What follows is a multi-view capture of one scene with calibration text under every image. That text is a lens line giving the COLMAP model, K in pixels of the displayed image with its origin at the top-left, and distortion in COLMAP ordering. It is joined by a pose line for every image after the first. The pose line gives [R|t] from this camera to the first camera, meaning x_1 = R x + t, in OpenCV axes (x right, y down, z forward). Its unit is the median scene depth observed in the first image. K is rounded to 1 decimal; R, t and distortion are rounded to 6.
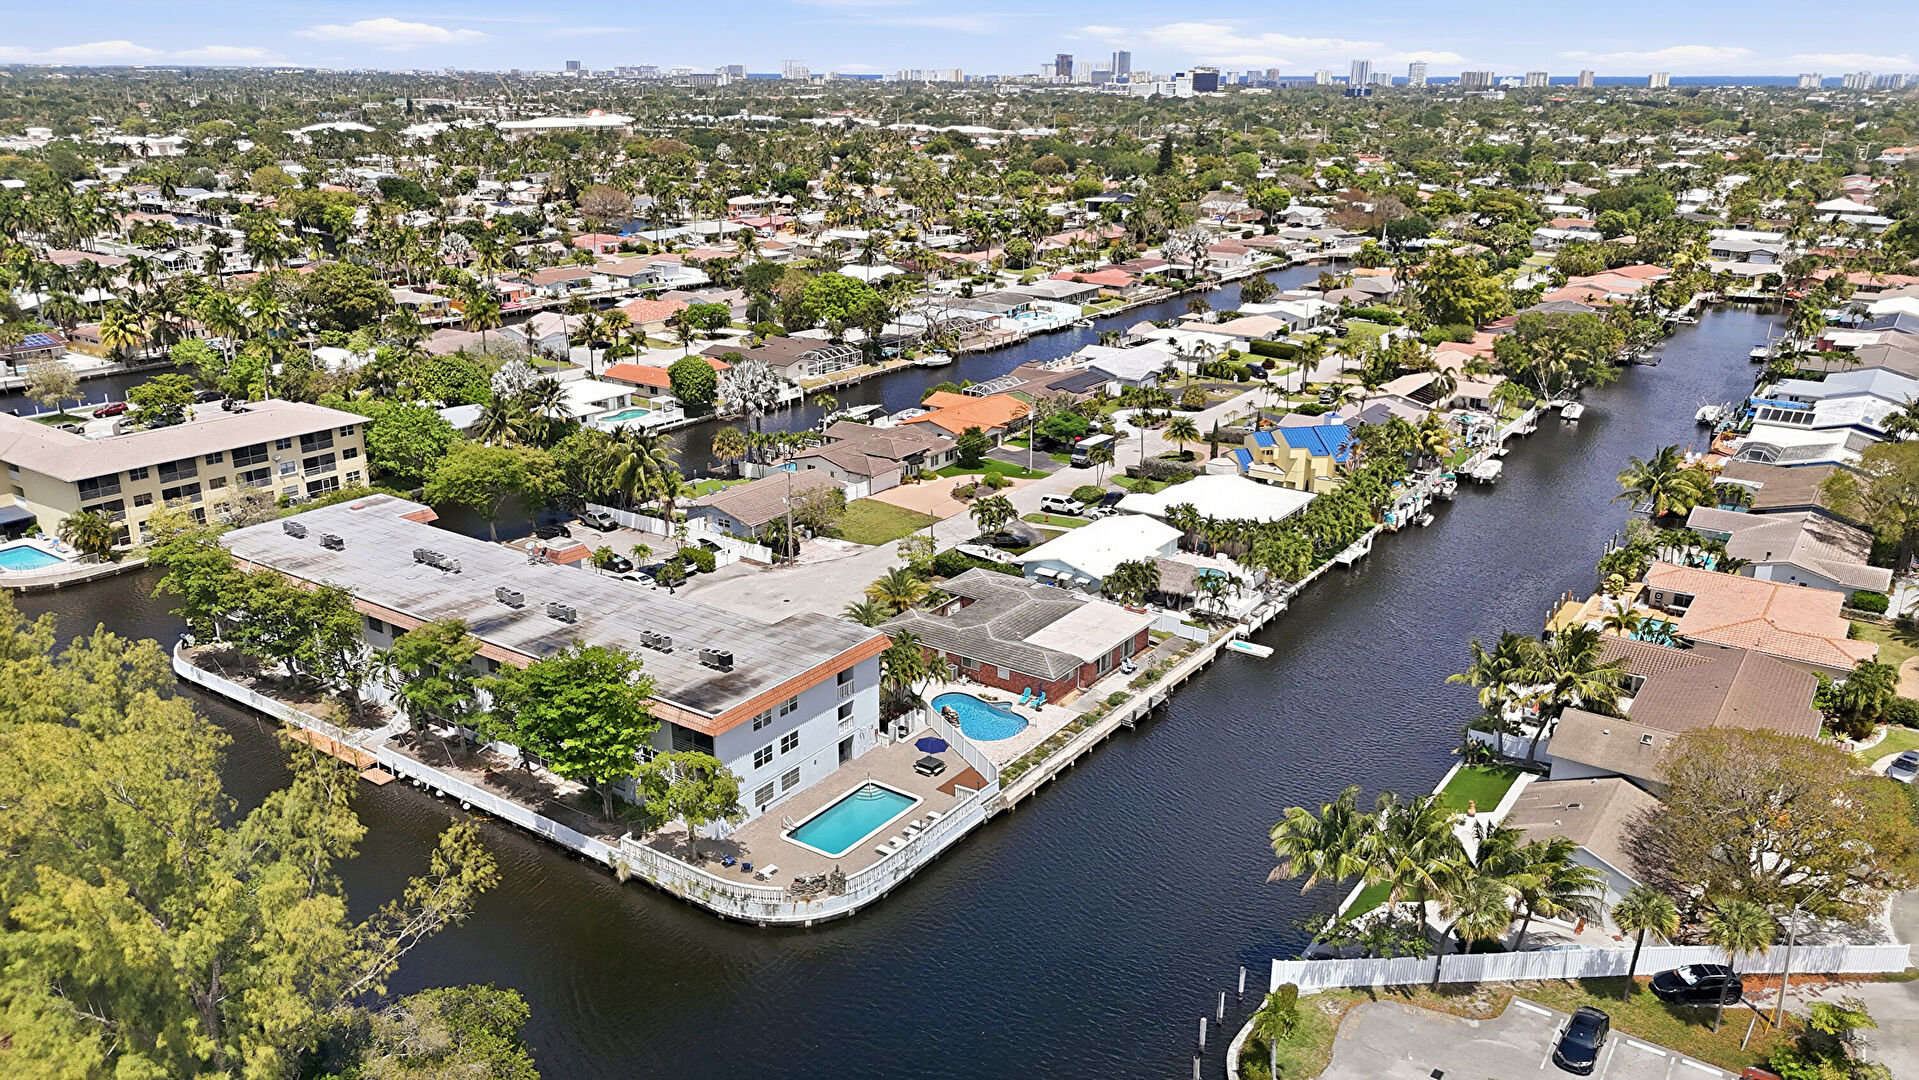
lens RADIAL K [[1409.6, 0, 953.8], [0, 1409.6, 555.4], [0, 0, 1]] dist [0.081615, -0.052126]
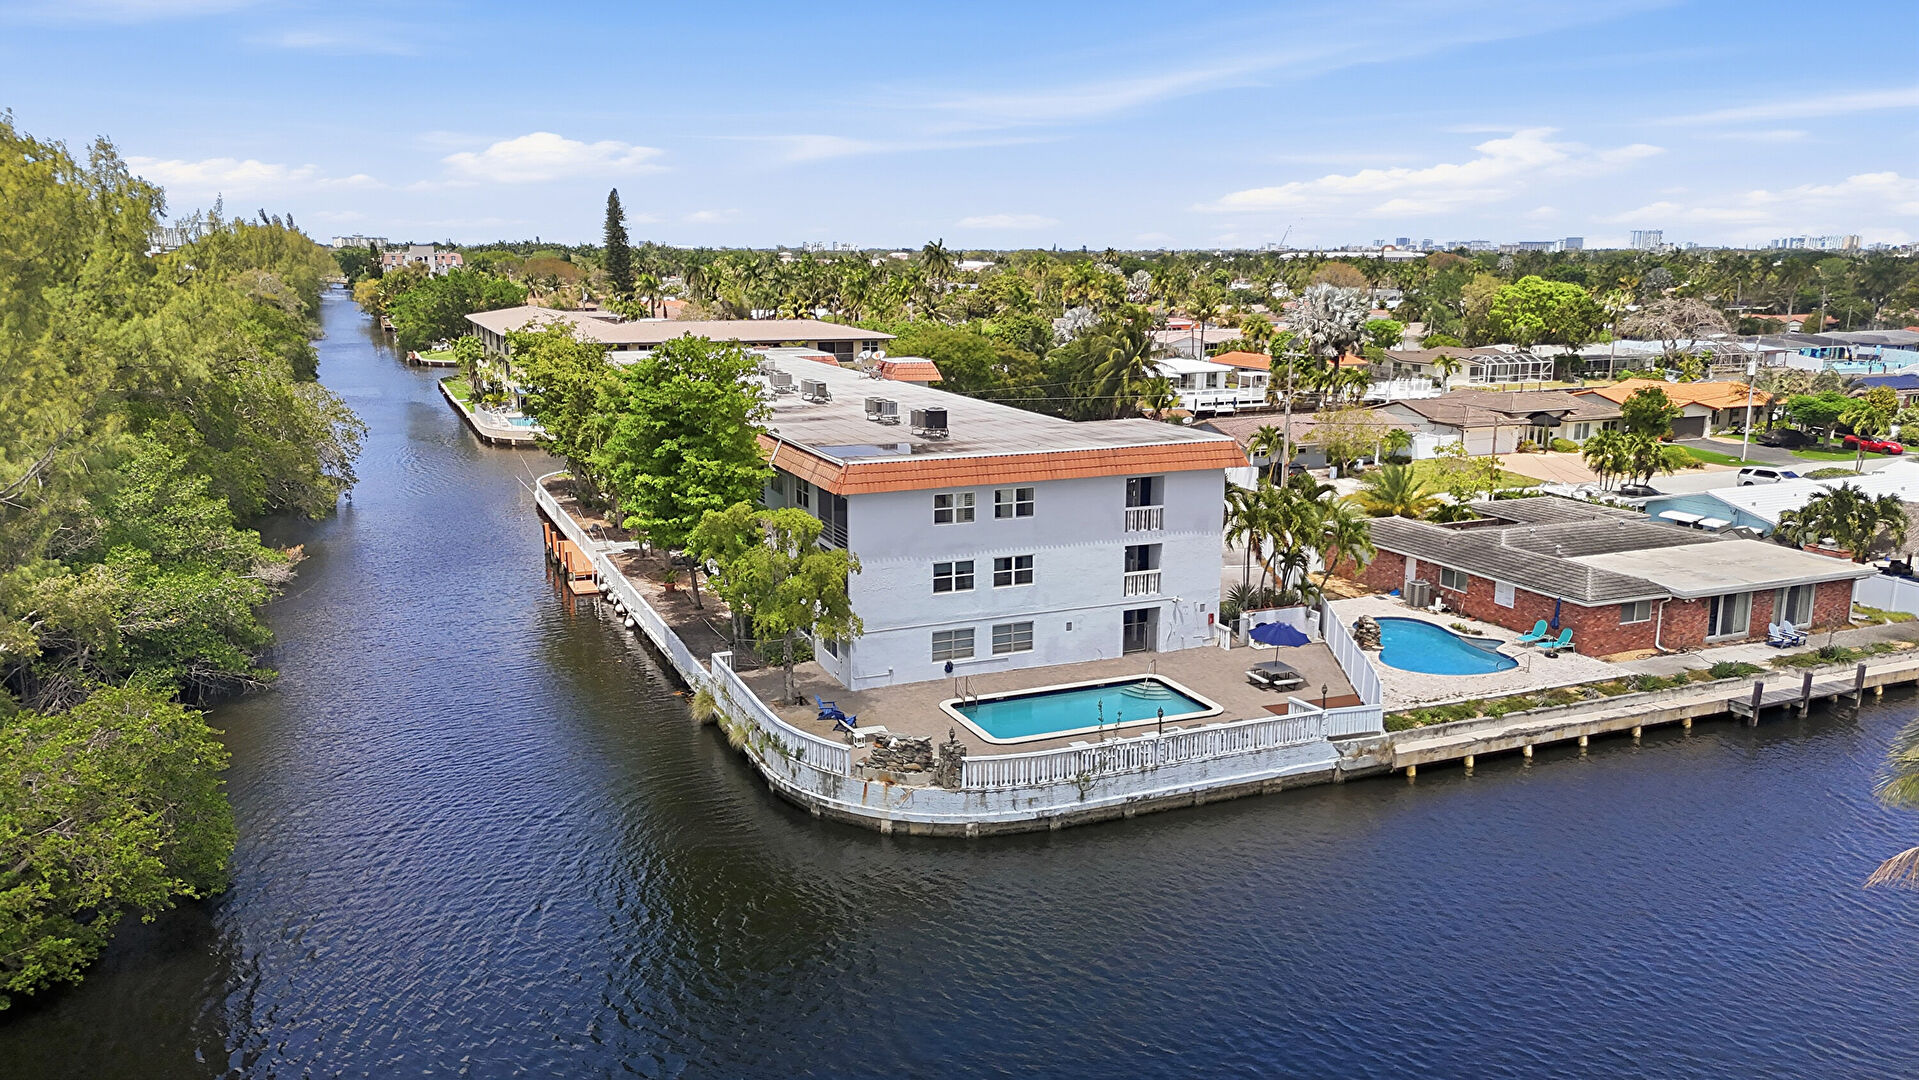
lens RADIAL K [[1409.6, 0, 960.6], [0, 1409.6, 534.8], [0, 0, 1]] dist [0.081615, -0.052126]
pose [[0.853198, 0.097572, -0.512380, 0.143985], [-0.166261, 0.981979, -0.089855, 0.152256], [0.494380, 0.161853, 0.854045, 0.422858]]
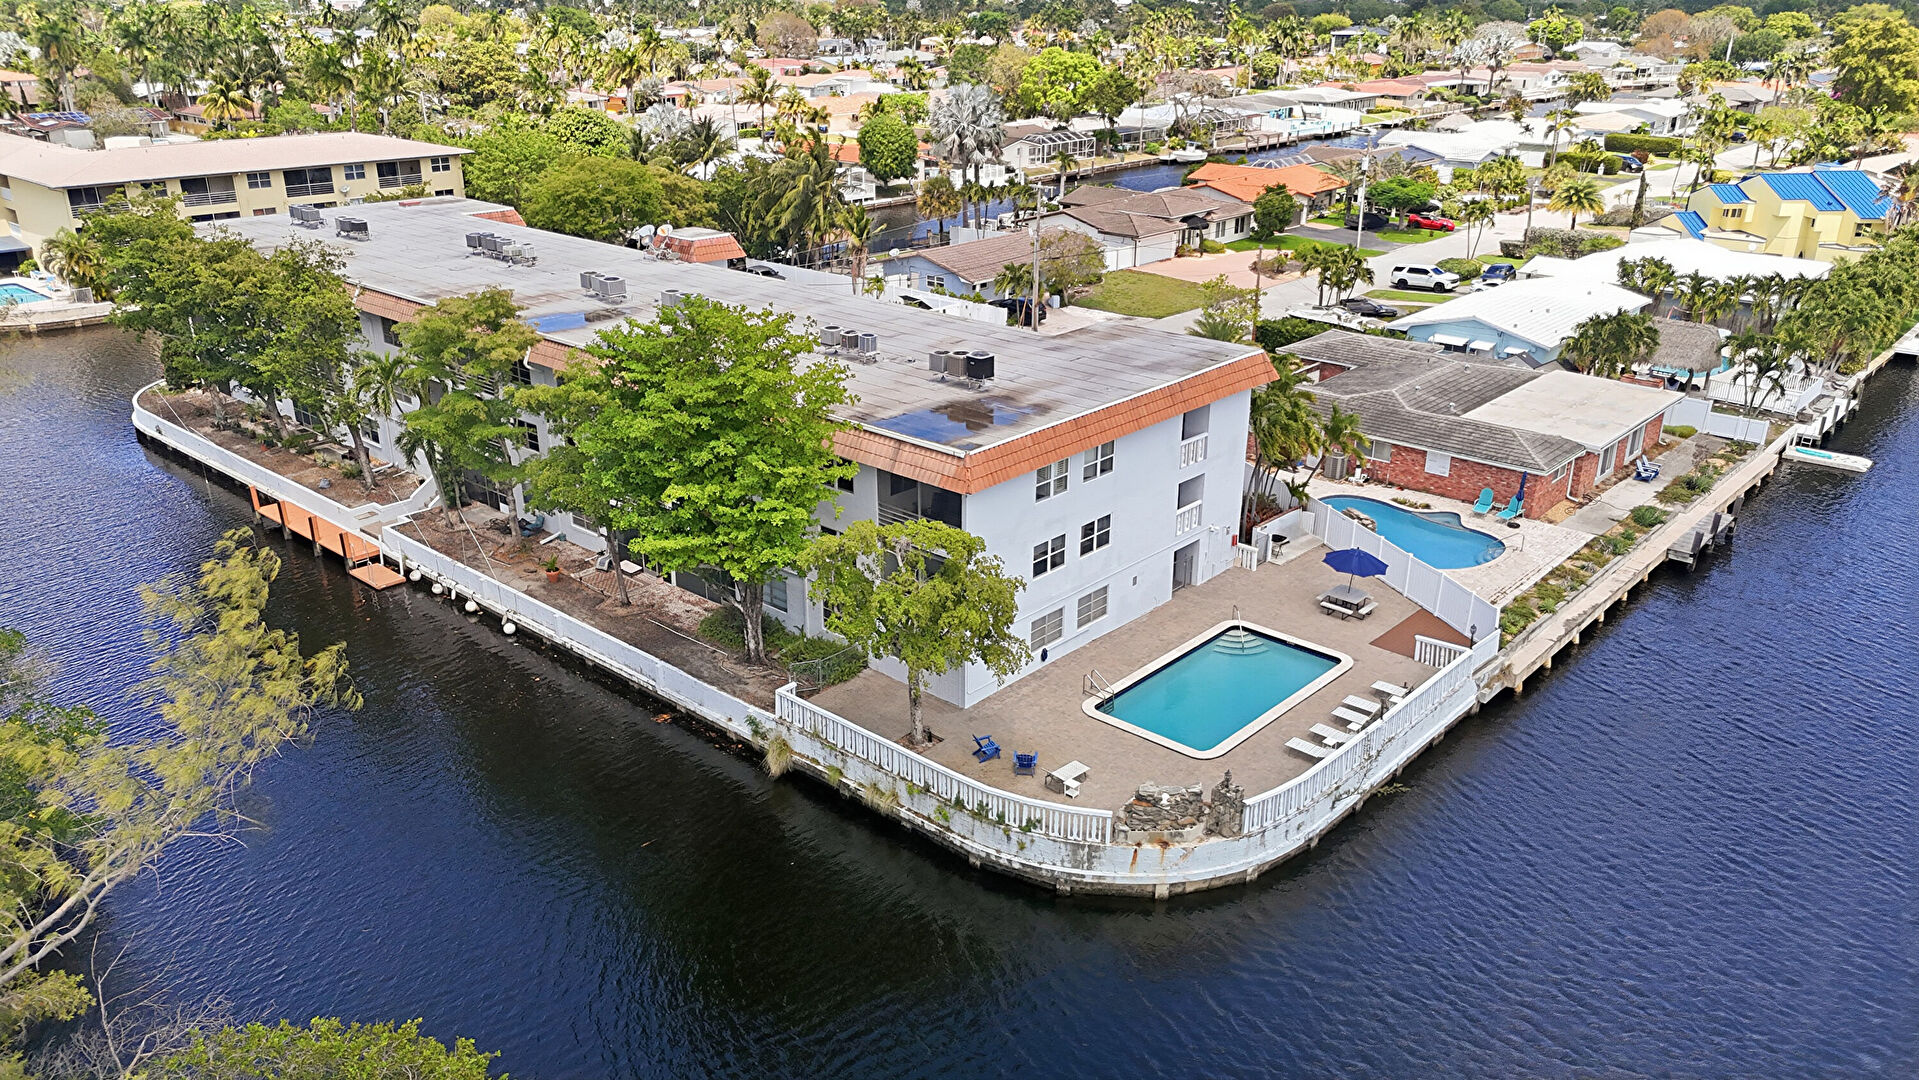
lens RADIAL K [[1409.6, 0, 949.7], [0, 1409.6, 540.6], [0, 0, 1]] dist [0.081615, -0.052126]
pose [[0.992255, 0.040613, -0.117395, -0.094999], [-0.035228, 0.998246, 0.047590, 0.097650], [0.119122, -0.043086, 0.991944, 0.418690]]
